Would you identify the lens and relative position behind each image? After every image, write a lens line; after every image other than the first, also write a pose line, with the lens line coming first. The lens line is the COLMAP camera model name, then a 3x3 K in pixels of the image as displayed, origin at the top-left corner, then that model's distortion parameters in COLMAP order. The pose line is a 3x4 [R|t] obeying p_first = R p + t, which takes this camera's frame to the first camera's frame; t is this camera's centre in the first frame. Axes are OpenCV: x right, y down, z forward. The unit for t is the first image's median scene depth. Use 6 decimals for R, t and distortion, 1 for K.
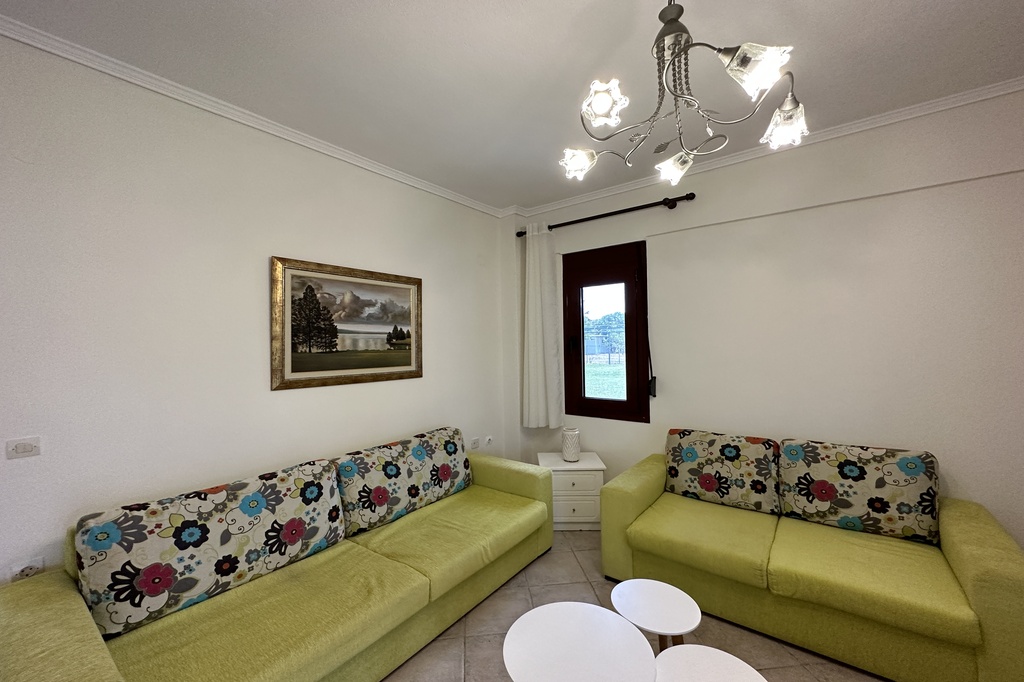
lens RADIAL K [[409.3, 0, 511.7], [0, 409.3, 338.9], [0, 0, 1]] dist [-0.003797, 0.001323]
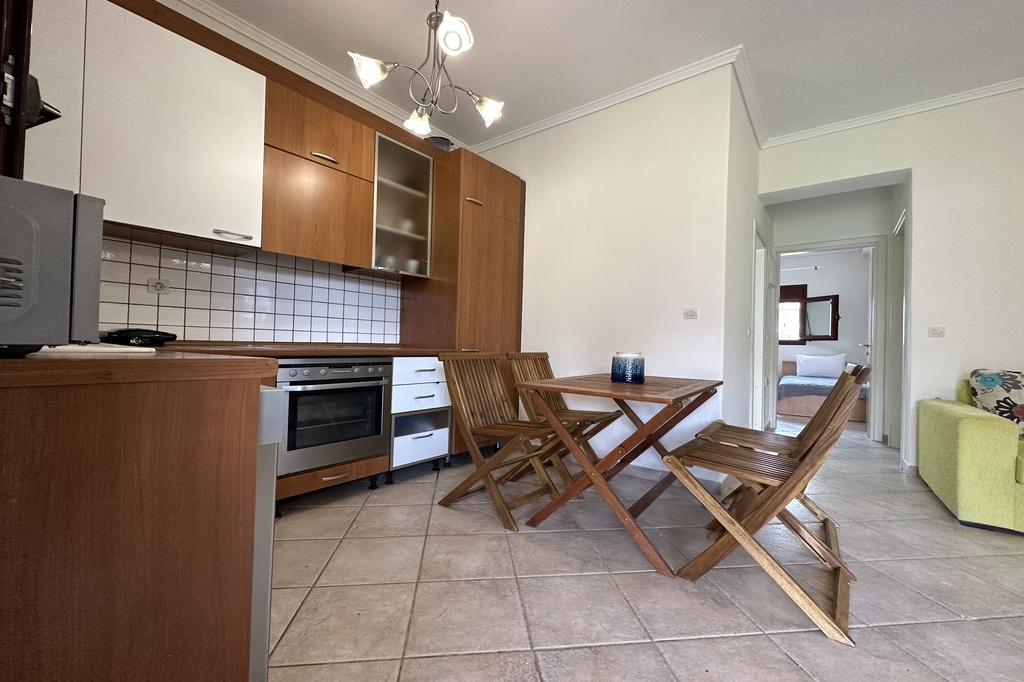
lens RADIAL K [[409.3, 0, 512.9], [0, 409.3, 338.8], [0, 0, 1]] dist [-0.003797, 0.001323]
pose [[0.005469, 0.000728, -0.999985, 0.368401], [-0.004773, 0.999988, 0.000702, 0.186732], [0.999974, 0.004769, 0.005472, -0.540292]]
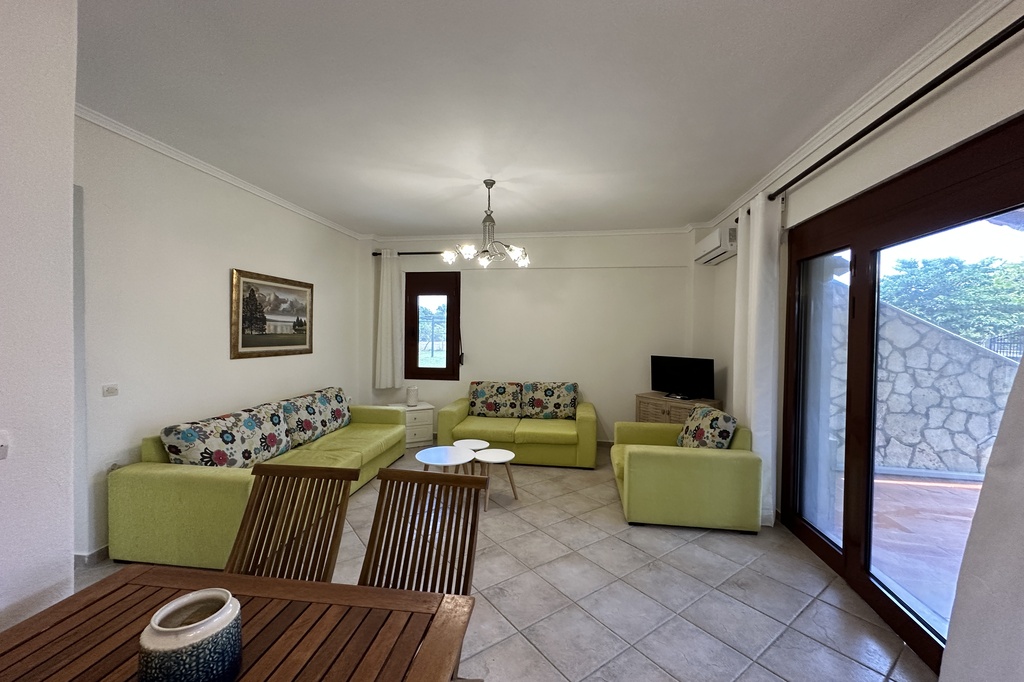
lens RADIAL K [[409.3, 0, 512.2], [0, 409.3, 333.0], [0, 0, 1]] dist [-0.003797, 0.001323]
pose [[0.868507, 0.024854, 0.495053, -0.386528], [-0.032556, 0.999446, 0.006938, -0.011269], [-0.494607, -0.022142, 0.868835, -0.705936]]
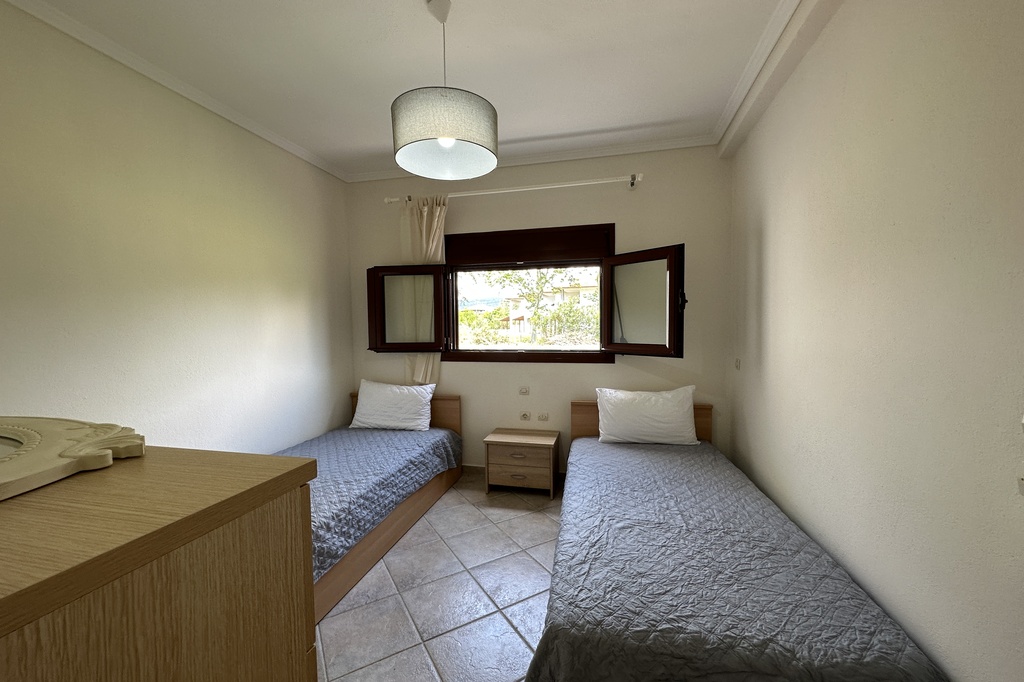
lens RADIAL K [[409.3, 0, 510.7], [0, 409.3, 343.1], [0, 0, 1]] dist [-0.003797, 0.001323]
pose [[0.424920, 0.043833, -0.904169, -1.295210], [0.029084, 0.997650, 0.062033, 0.082610], [0.904764, -0.052656, 0.422647, 0.583341]]
